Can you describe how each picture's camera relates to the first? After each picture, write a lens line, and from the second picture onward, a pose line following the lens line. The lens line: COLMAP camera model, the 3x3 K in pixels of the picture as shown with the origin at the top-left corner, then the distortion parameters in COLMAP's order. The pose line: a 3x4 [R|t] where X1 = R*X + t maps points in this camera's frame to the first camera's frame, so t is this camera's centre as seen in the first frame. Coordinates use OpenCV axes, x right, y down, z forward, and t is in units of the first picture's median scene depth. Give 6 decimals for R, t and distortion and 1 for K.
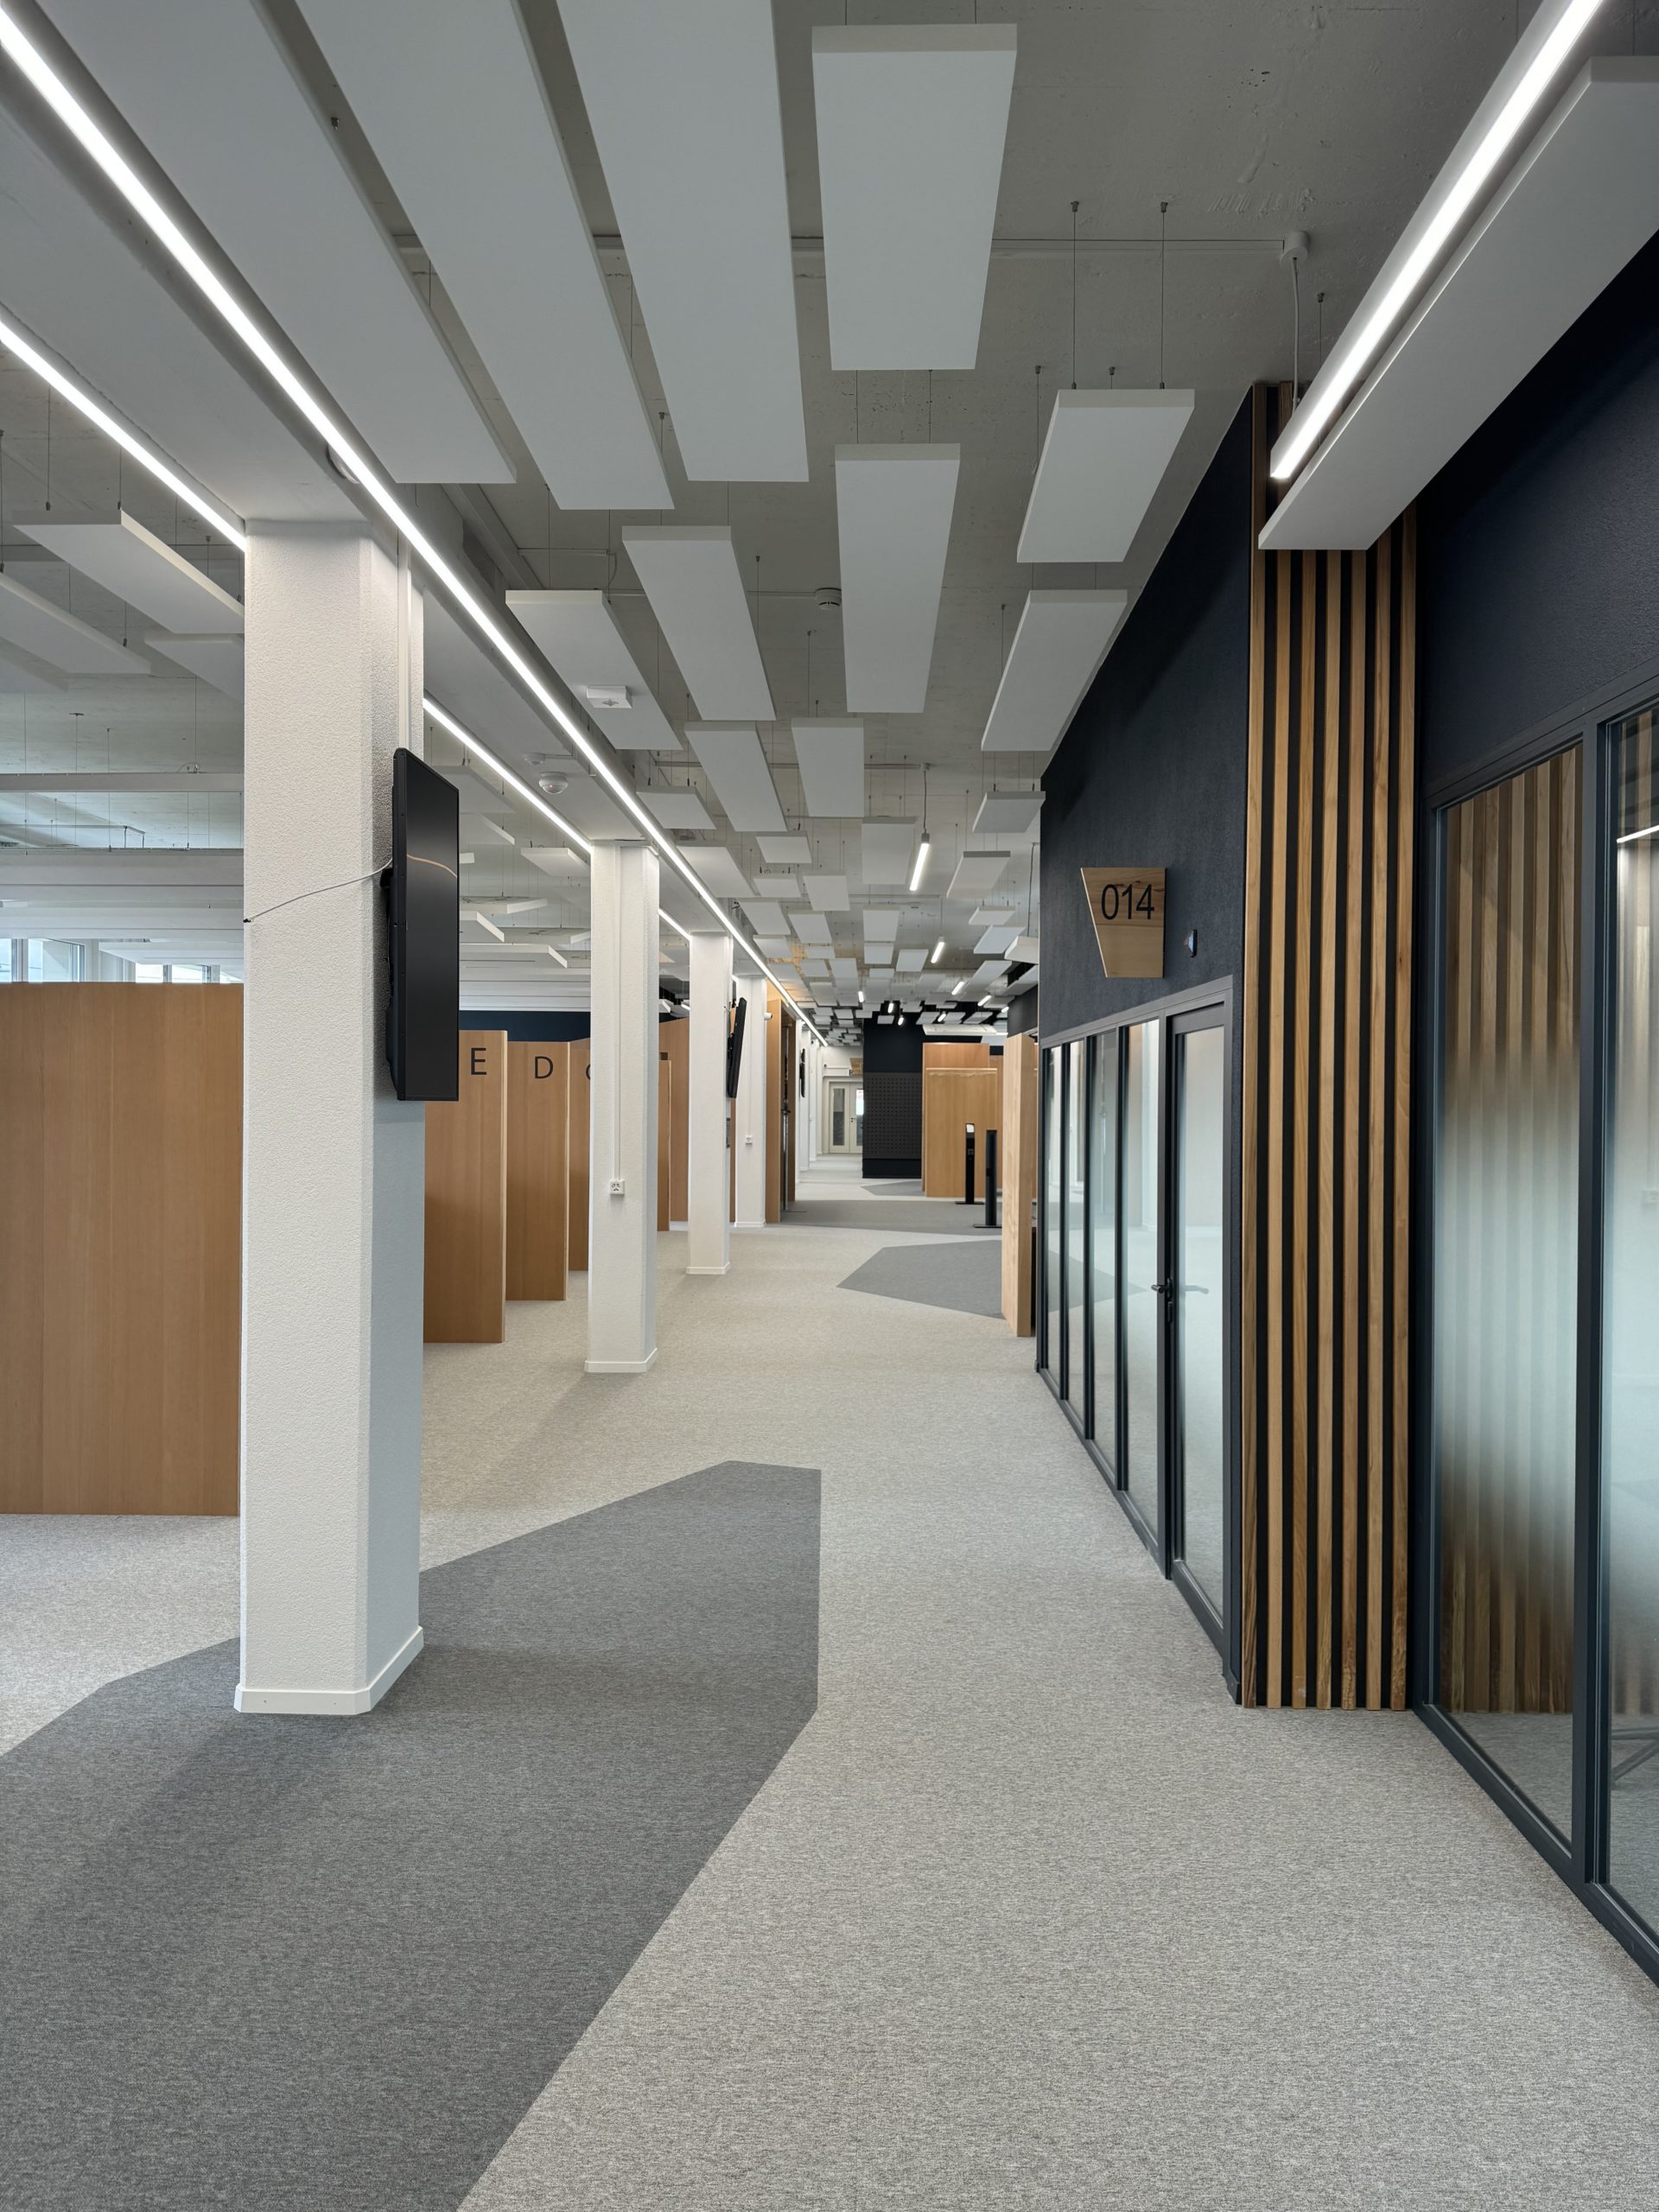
lens RADIAL K [[1515.0, 0, 829.5], [0, 1515.0, 1106.0], [0, 0, 1]] dist [0.164669, -0.323006]
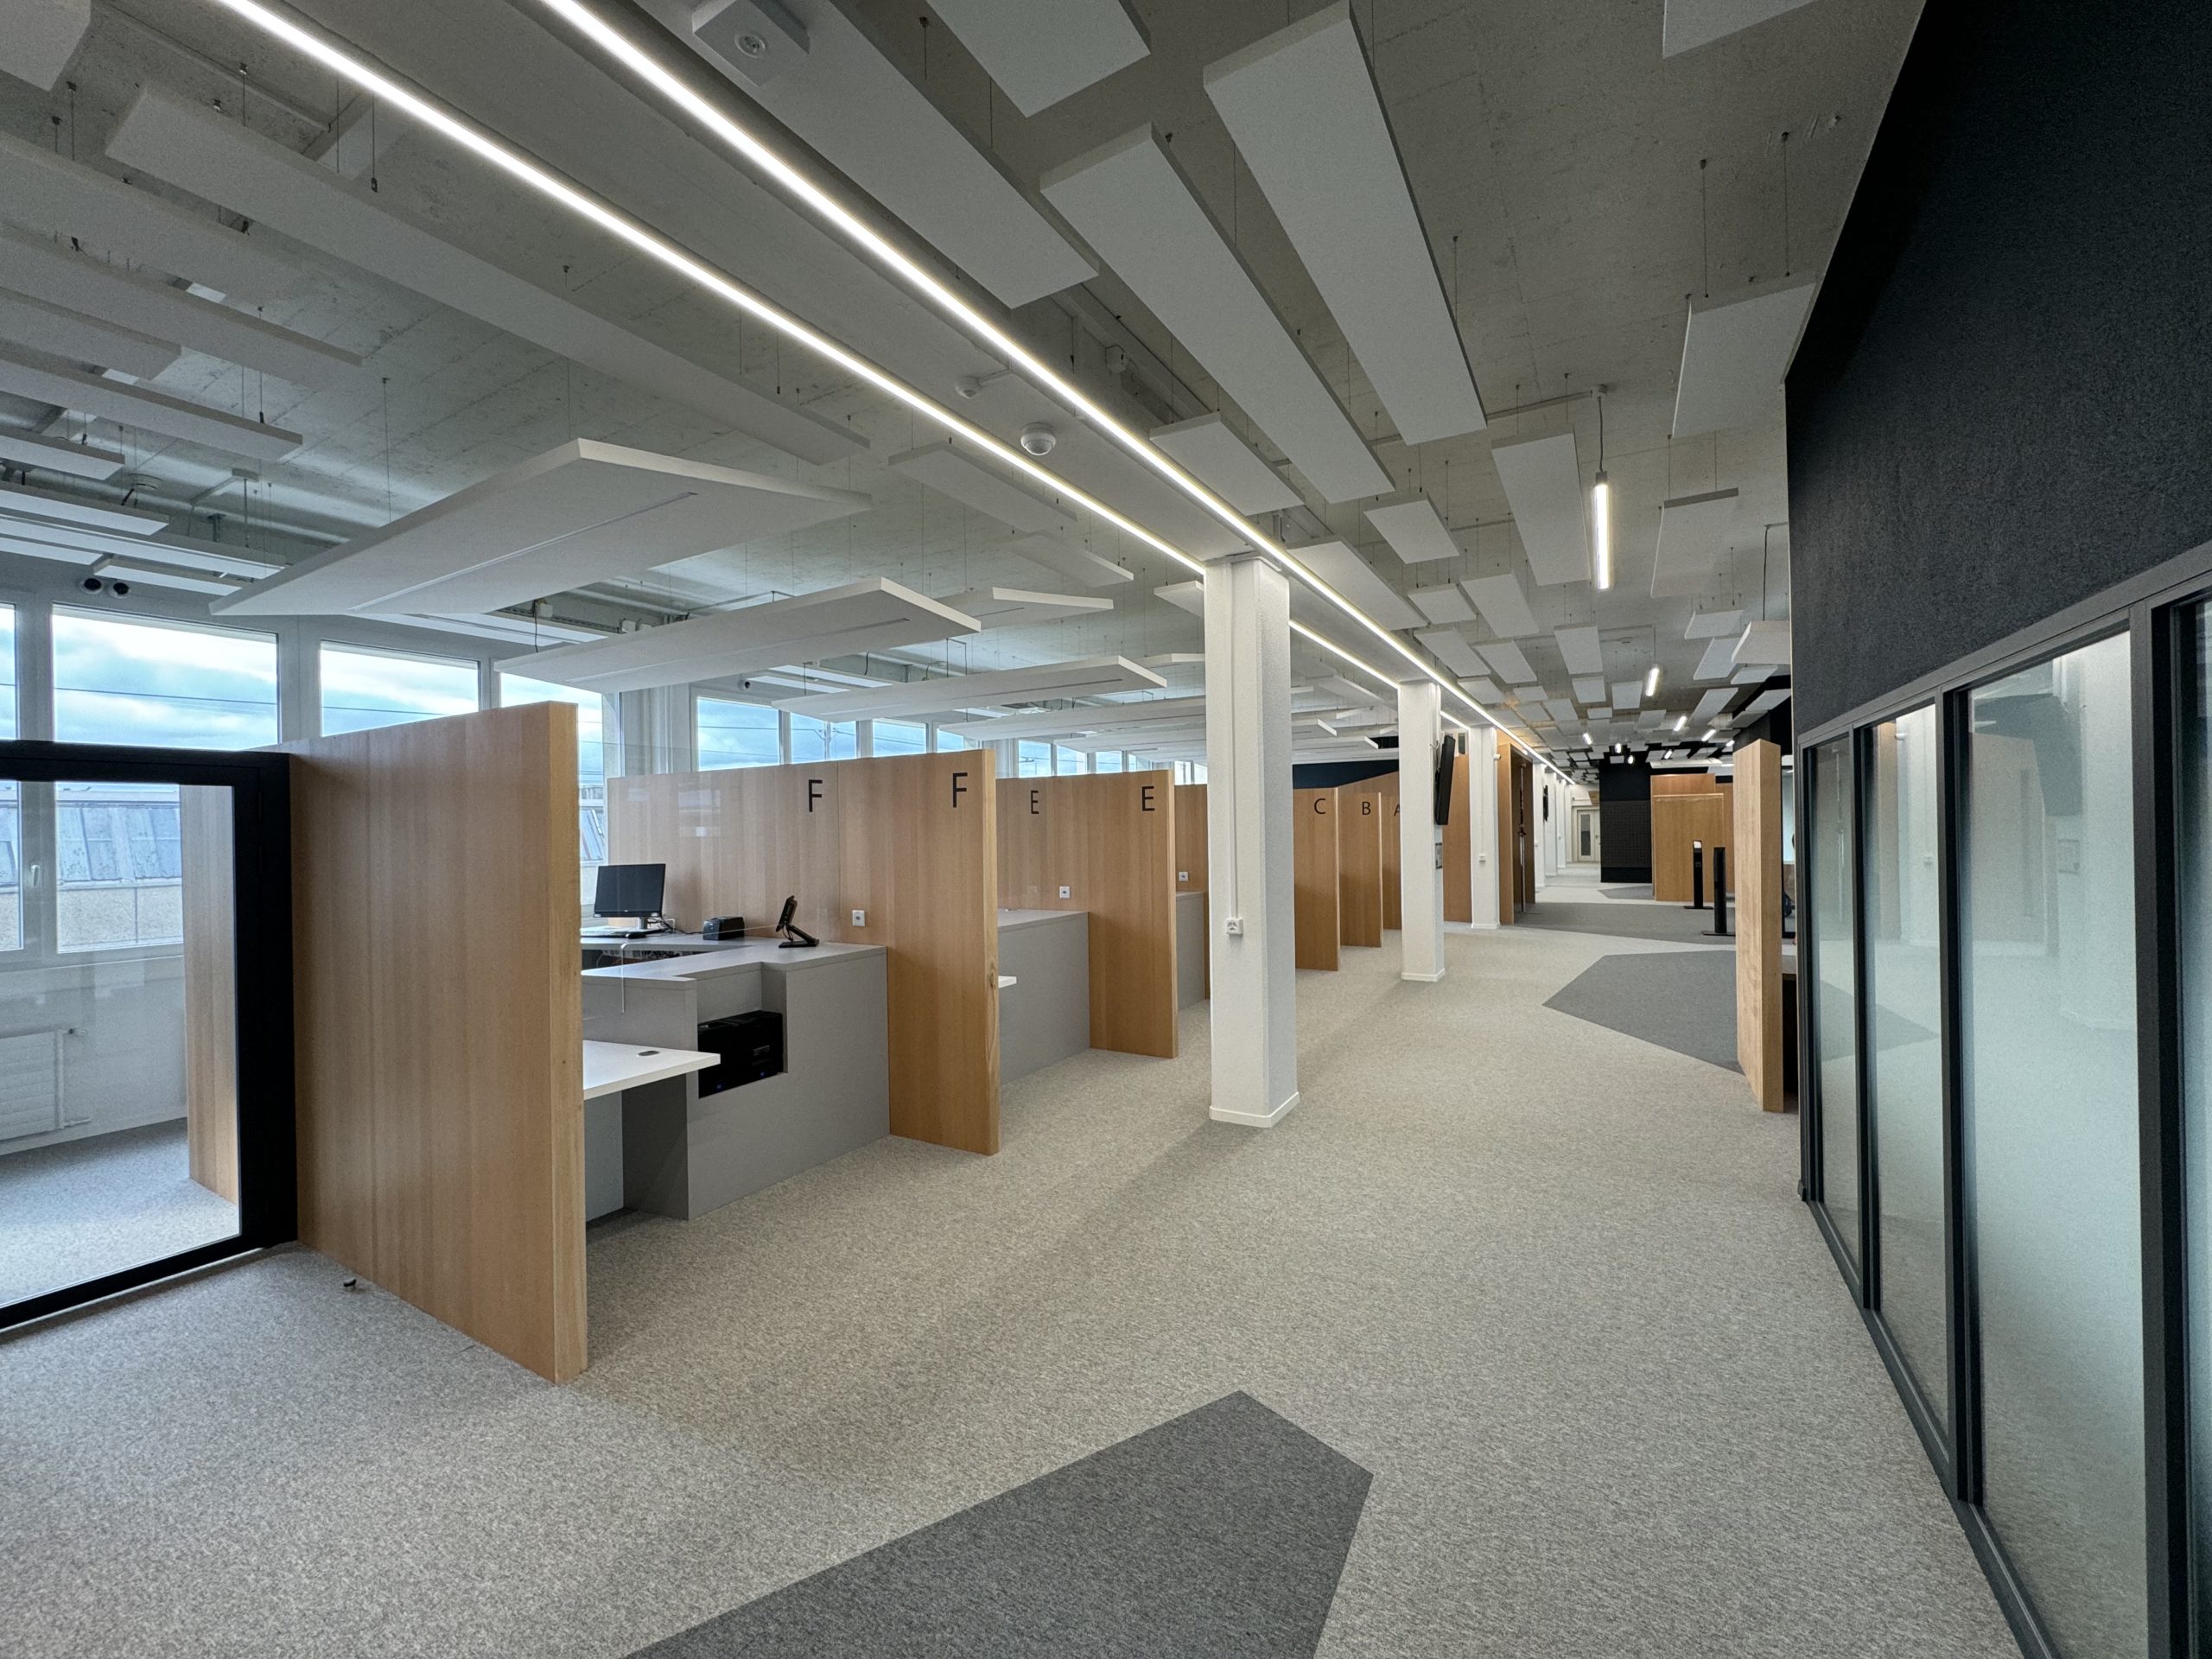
lens RADIAL K [[881.3, 0, 1106.0], [0, 881.3, 829.5], [0, 0, 1]] dist [0.001517, 0.000232]
pose [[0.877017, -0.021917, -0.479960, 0.018648], [0.020758, 0.999755, -0.007723, -0.001202], [0.480011, -0.003190, 0.877256, 0.174798]]
